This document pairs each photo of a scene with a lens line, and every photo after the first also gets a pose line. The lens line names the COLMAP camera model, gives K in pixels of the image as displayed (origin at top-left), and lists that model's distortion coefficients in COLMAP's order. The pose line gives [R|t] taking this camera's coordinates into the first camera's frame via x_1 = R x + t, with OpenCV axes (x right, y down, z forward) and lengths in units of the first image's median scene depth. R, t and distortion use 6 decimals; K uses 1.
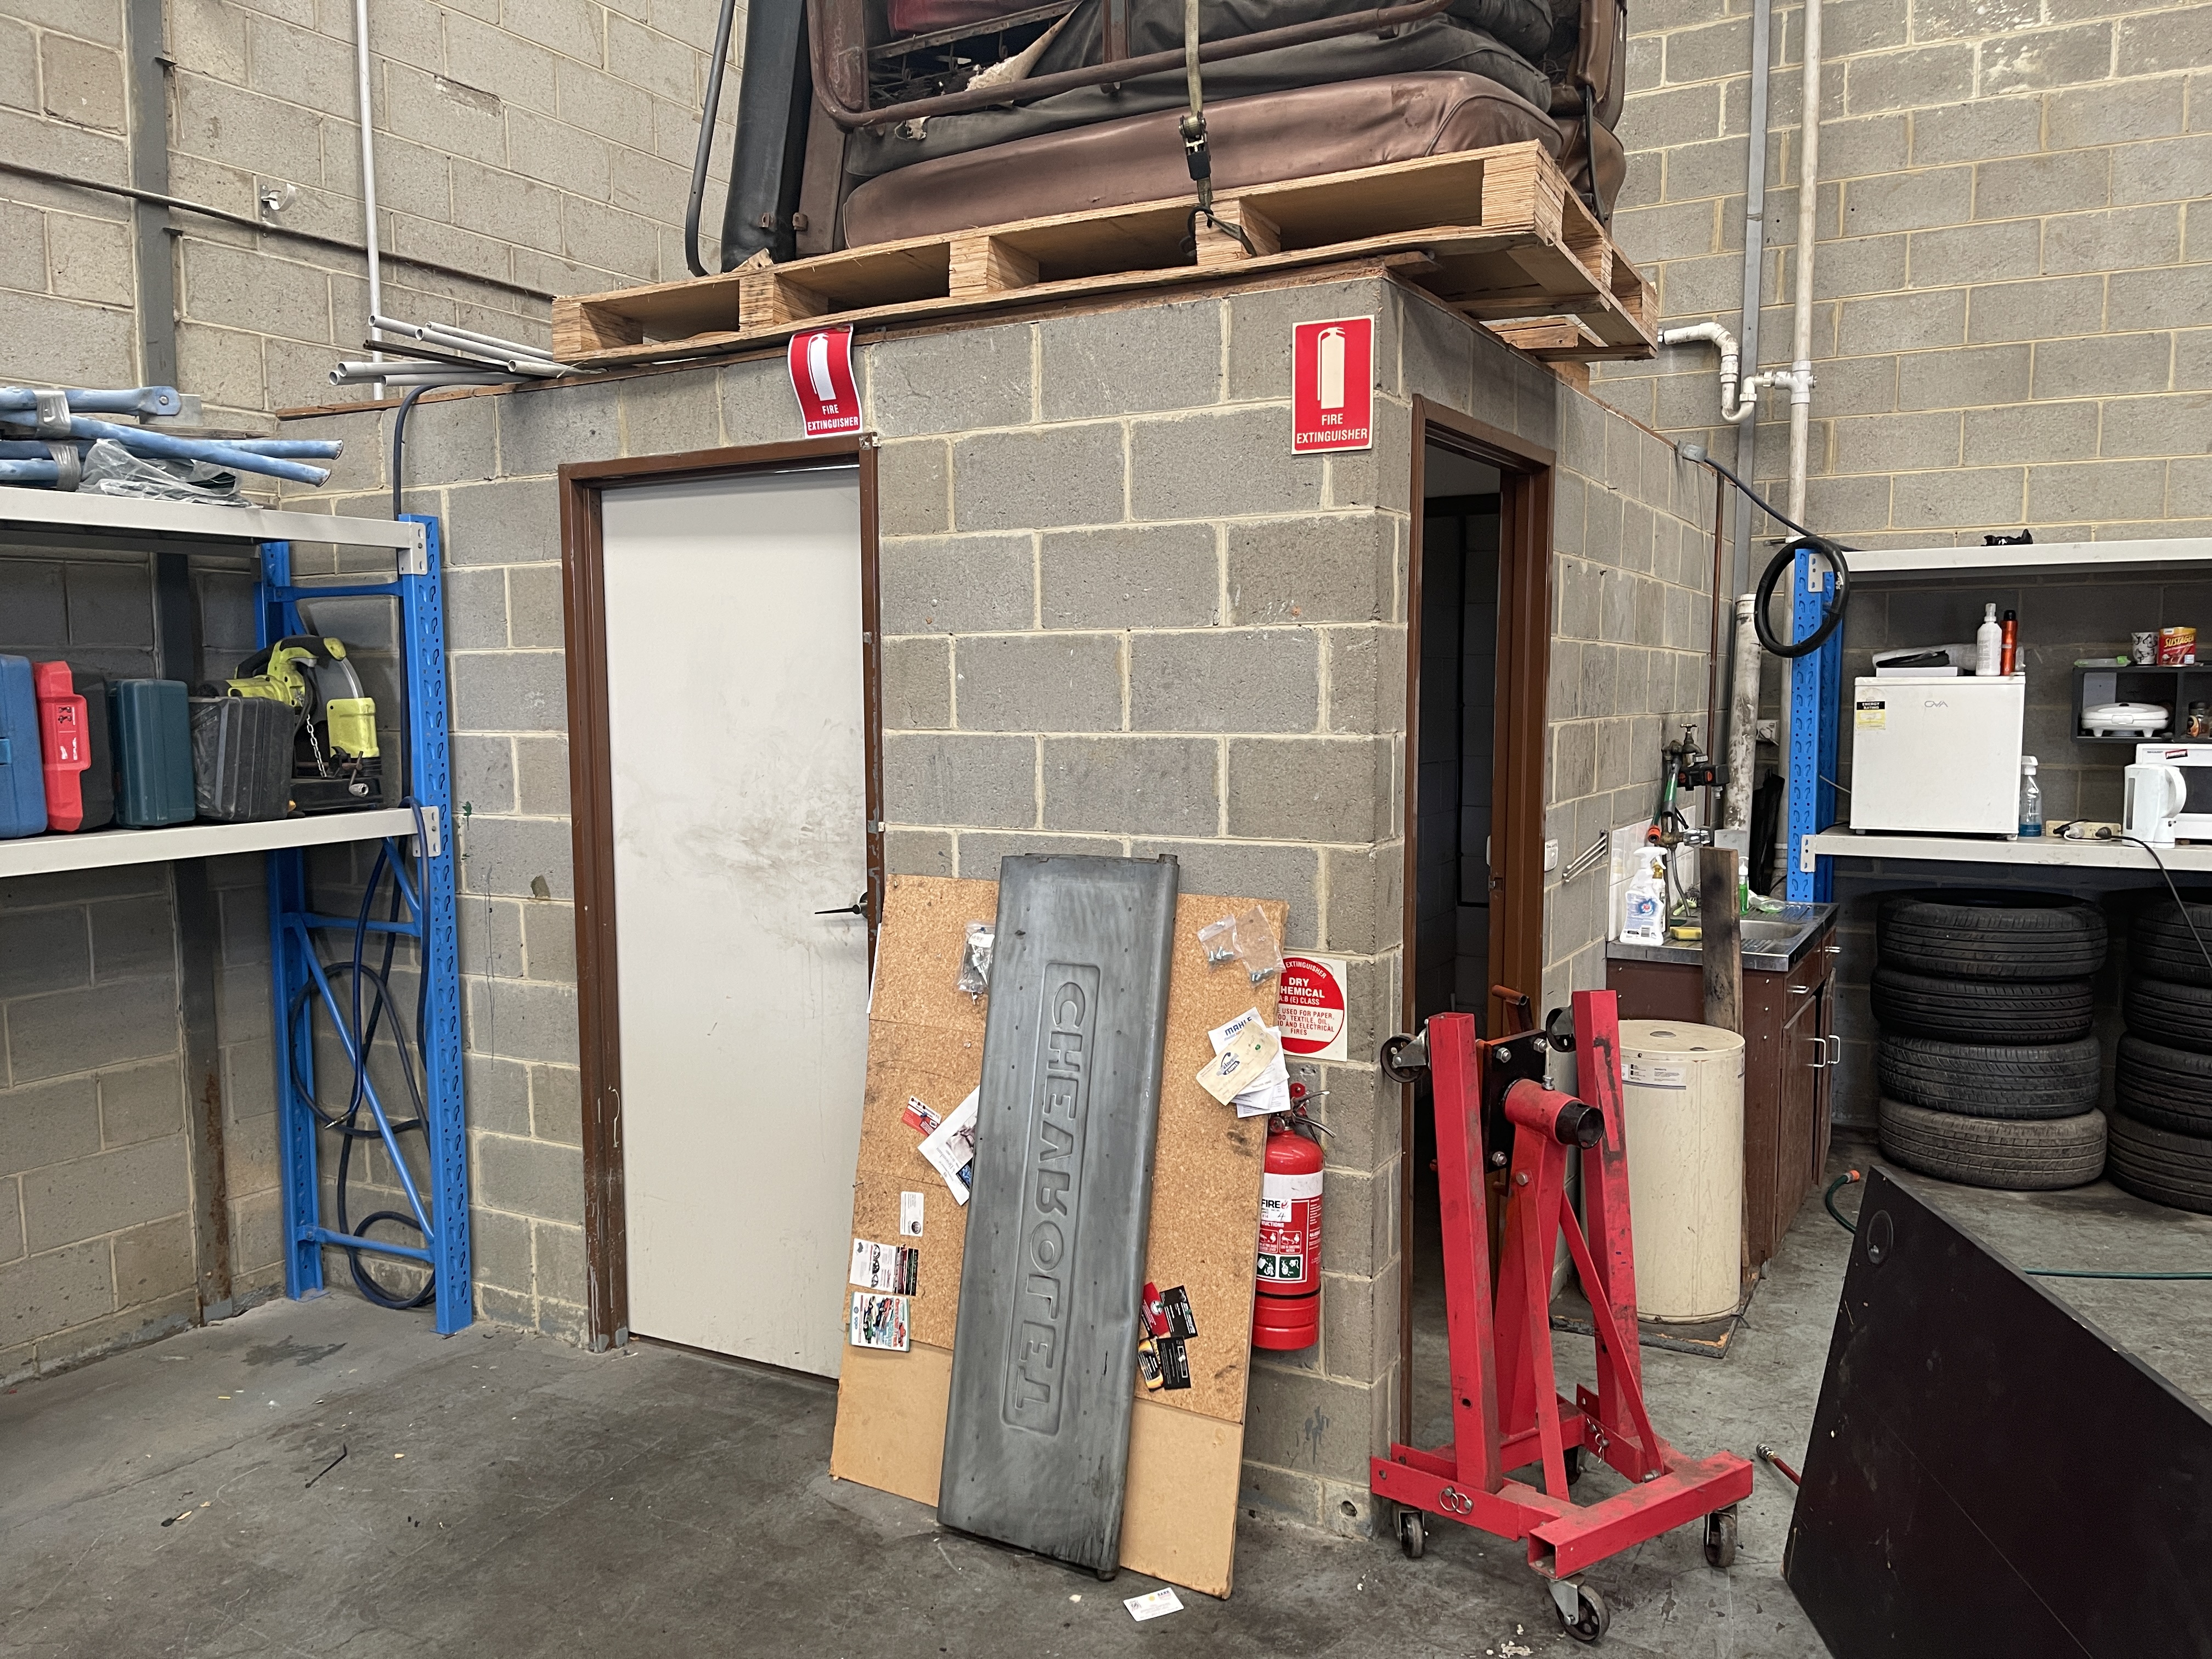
lens RADIAL K [[1655.3, 0, 1124.0], [0, 1655.3, 838.9], [0, 0, 1]] dist [0.094240, -0.127727]
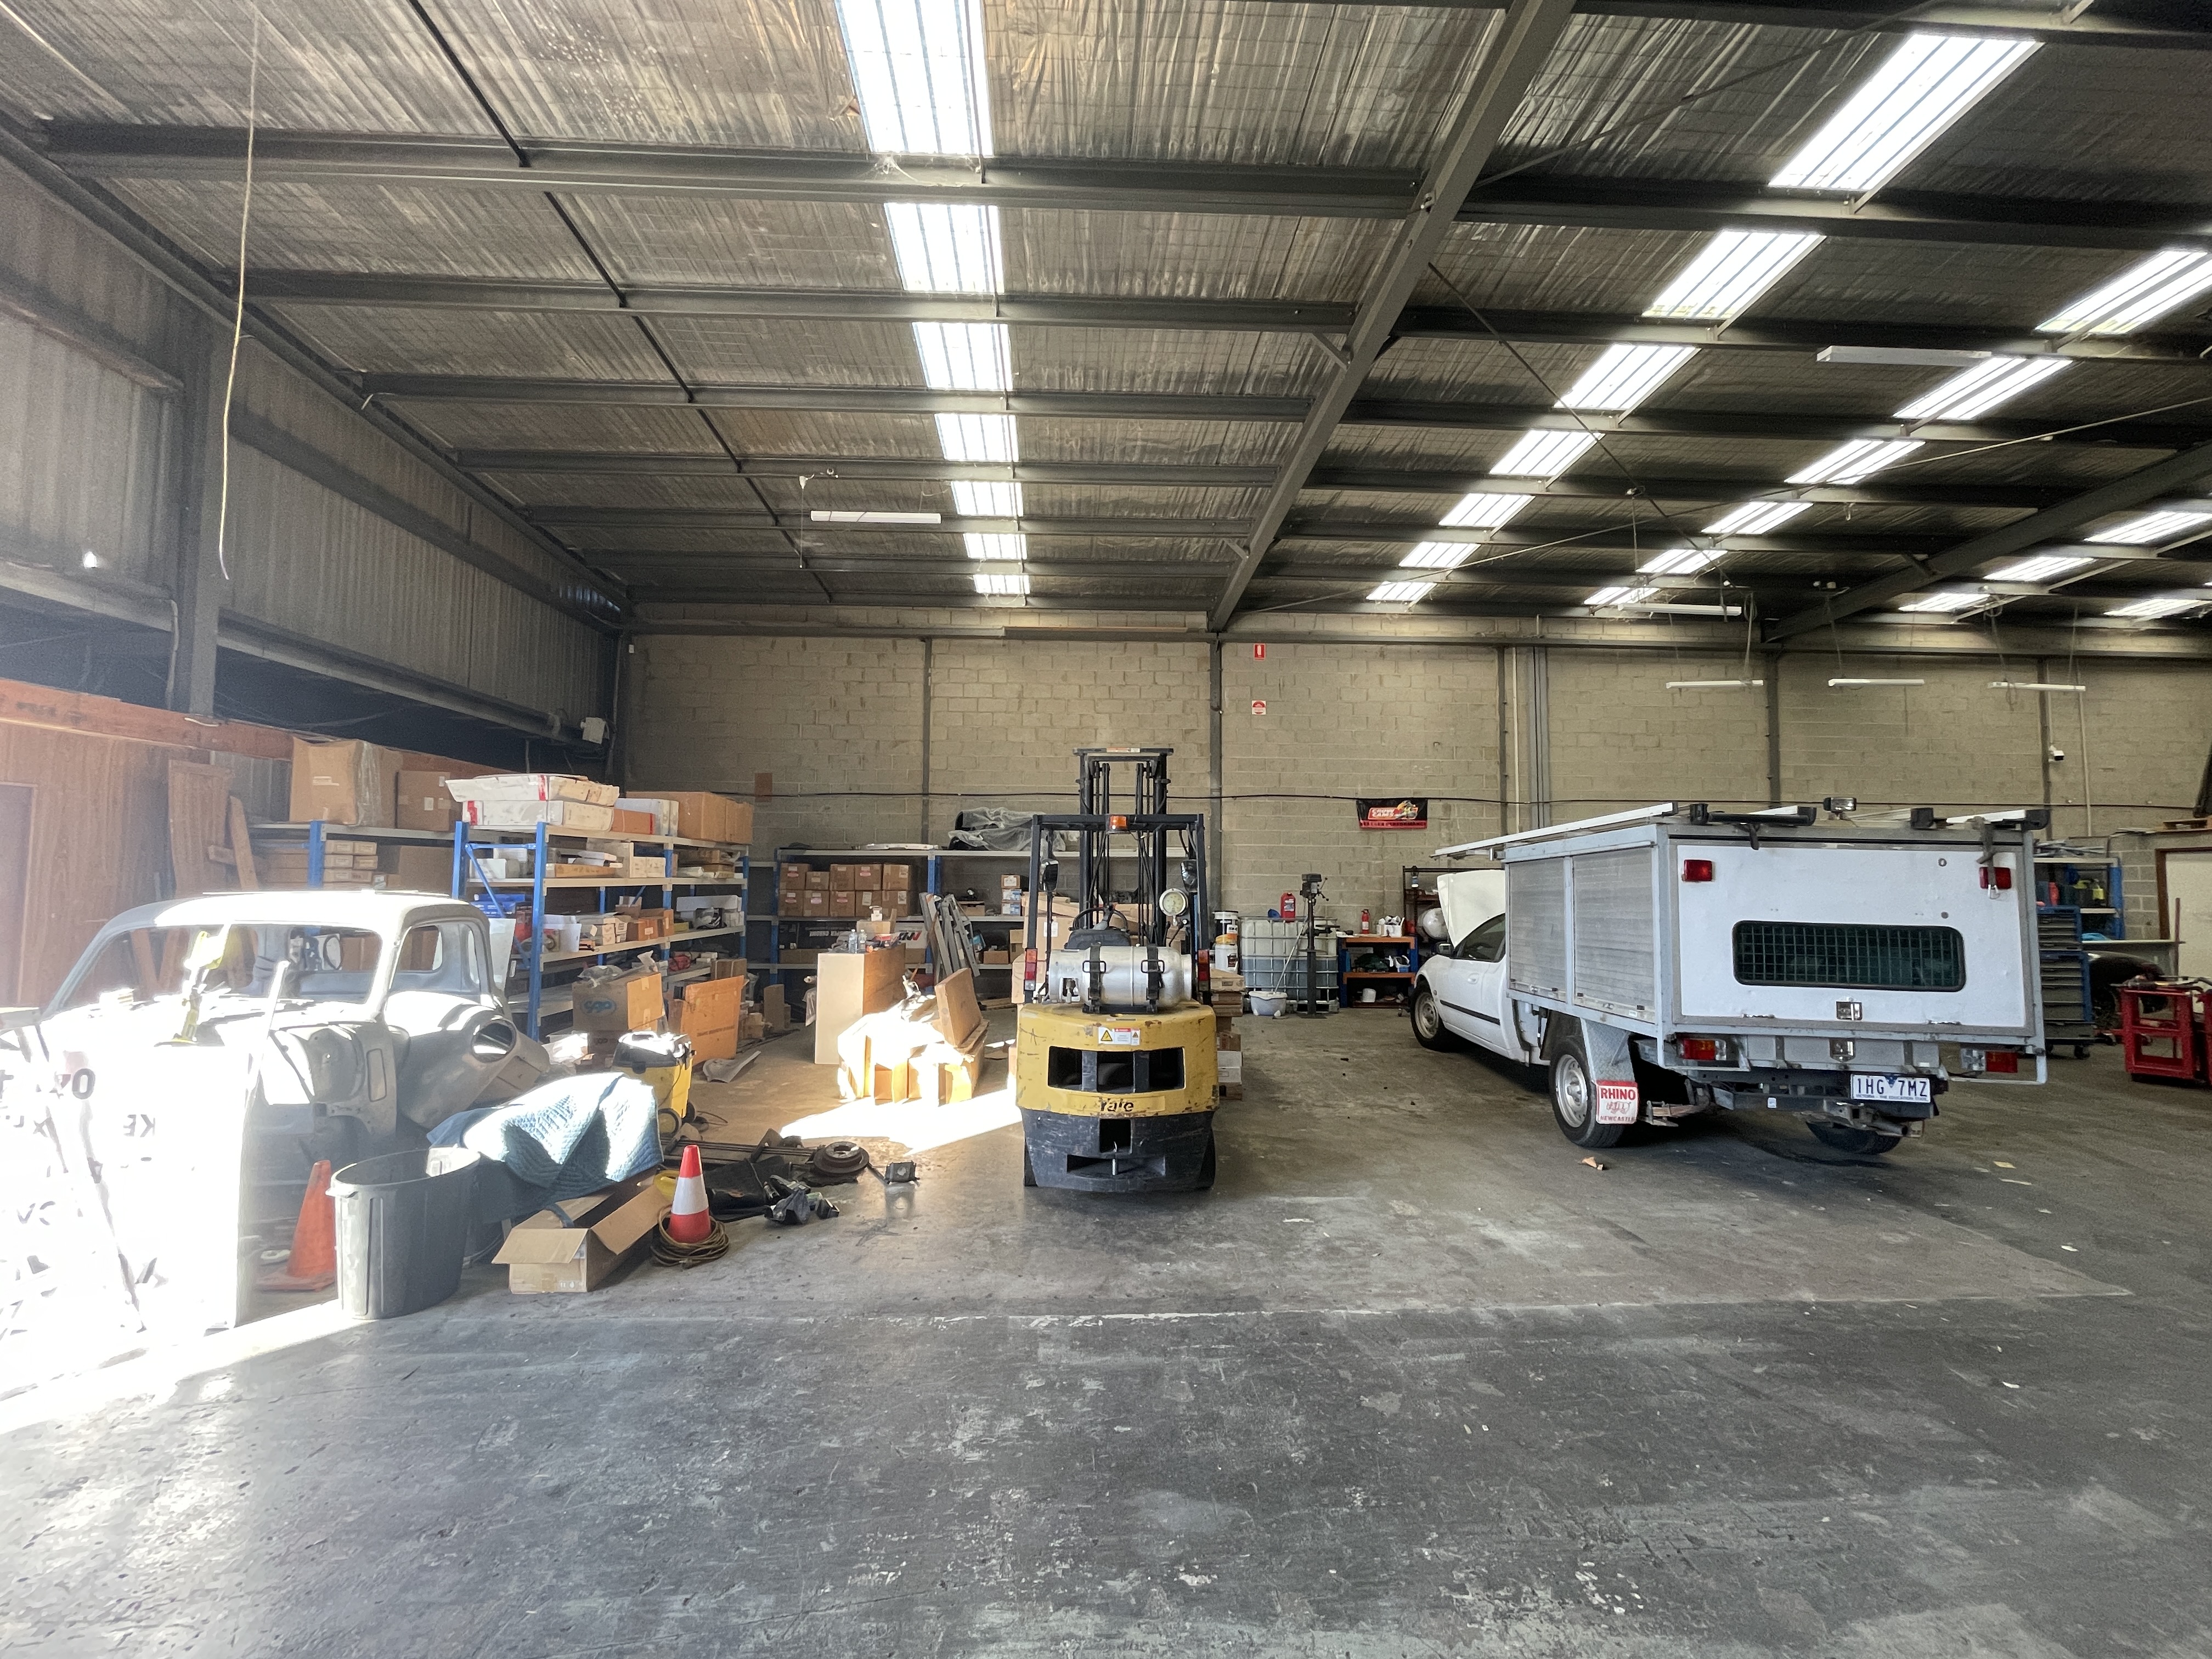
lens RADIAL K [[886.5, 0, 1101.6], [0, 886.5, 821.4], [0, 0, 1]] dist [-0.001859, -0.000537]
pose [[0.520021, -0.045268, -0.852953, 0.395597], [-0.094032, 0.989491, -0.109843, 0.381944], [0.848962, 0.137325, 0.510300, -3.890368]]
